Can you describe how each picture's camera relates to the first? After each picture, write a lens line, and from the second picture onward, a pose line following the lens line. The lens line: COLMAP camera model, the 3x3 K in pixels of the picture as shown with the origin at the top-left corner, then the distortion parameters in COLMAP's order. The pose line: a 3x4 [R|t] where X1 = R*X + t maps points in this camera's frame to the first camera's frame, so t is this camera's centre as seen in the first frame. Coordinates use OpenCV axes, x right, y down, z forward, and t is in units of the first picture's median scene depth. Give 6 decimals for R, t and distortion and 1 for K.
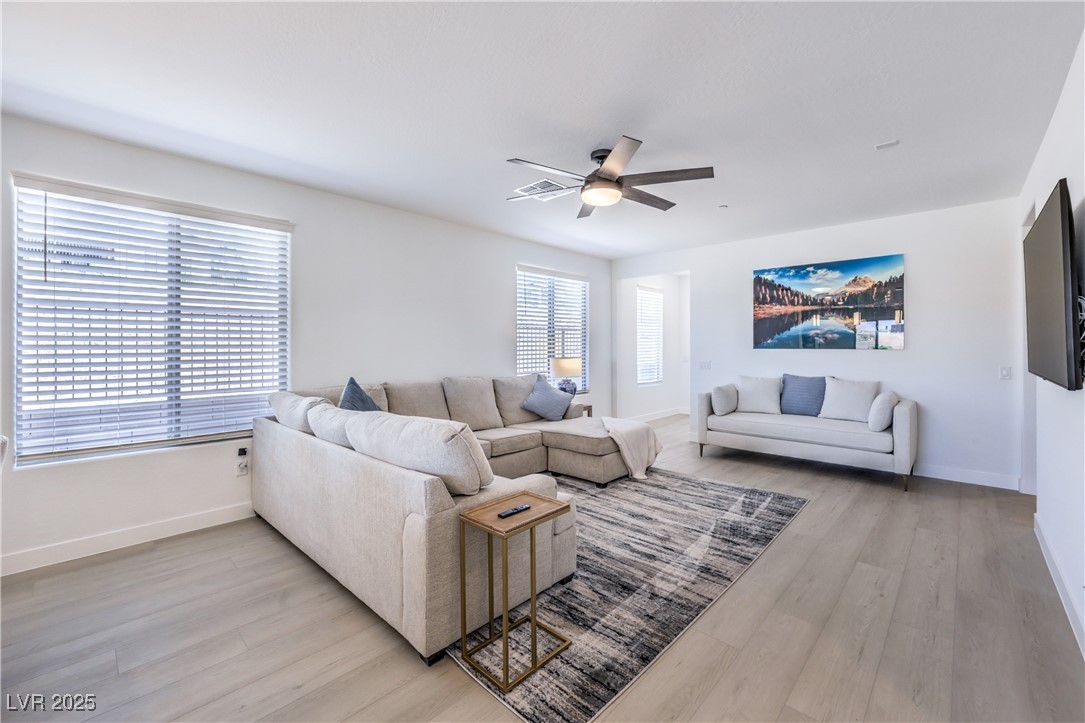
lens RADIAL K [[446.2, 0, 541.1], [0, 446.2, 344.9], [0, 0, 1]] dist [-0.000868, -0.000392]
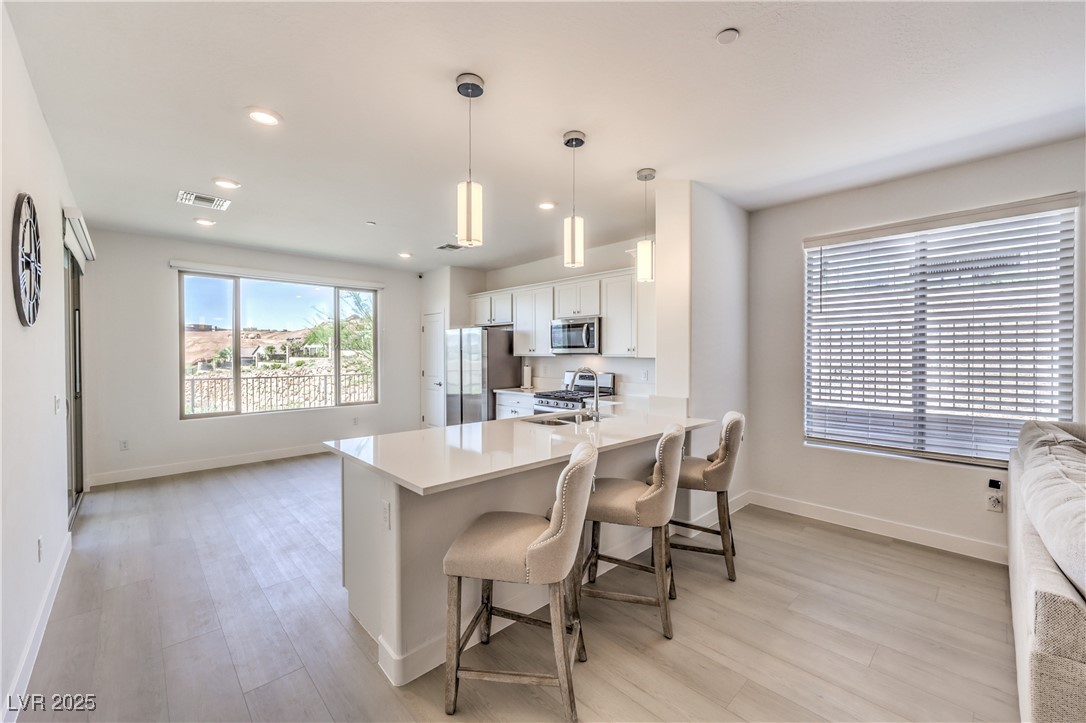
lens RADIAL K [[446.6, 0, 565.2], [0, 446.6, 354.1], [0, 0, 1]] dist [-0.000868, -0.000392]
pose [[-0.032693, -0.002916, -0.999461, 0.202703], [-0.006053, 0.999978, -0.002720, -0.003521], [0.999447, 0.005961, -0.032710, 0.192663]]
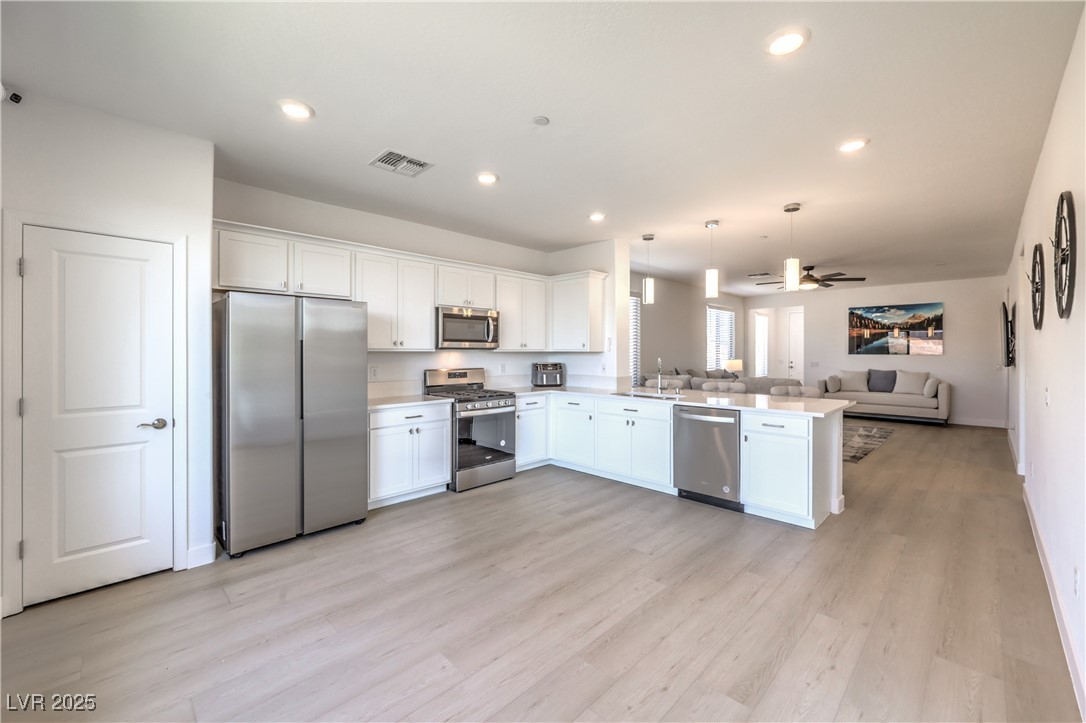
lens RADIAL K [[446.6, 0, 532.0], [0, 446.6, 354.6], [0, 0, 1]] dist [-0.000868, -0.000392]
pose [[0.999447, 0.000891, -0.033230, -0.803668], [-0.000706, 0.999984, 0.005580, 0.000814], [0.033234, -0.005554, 0.999432, -0.879616]]
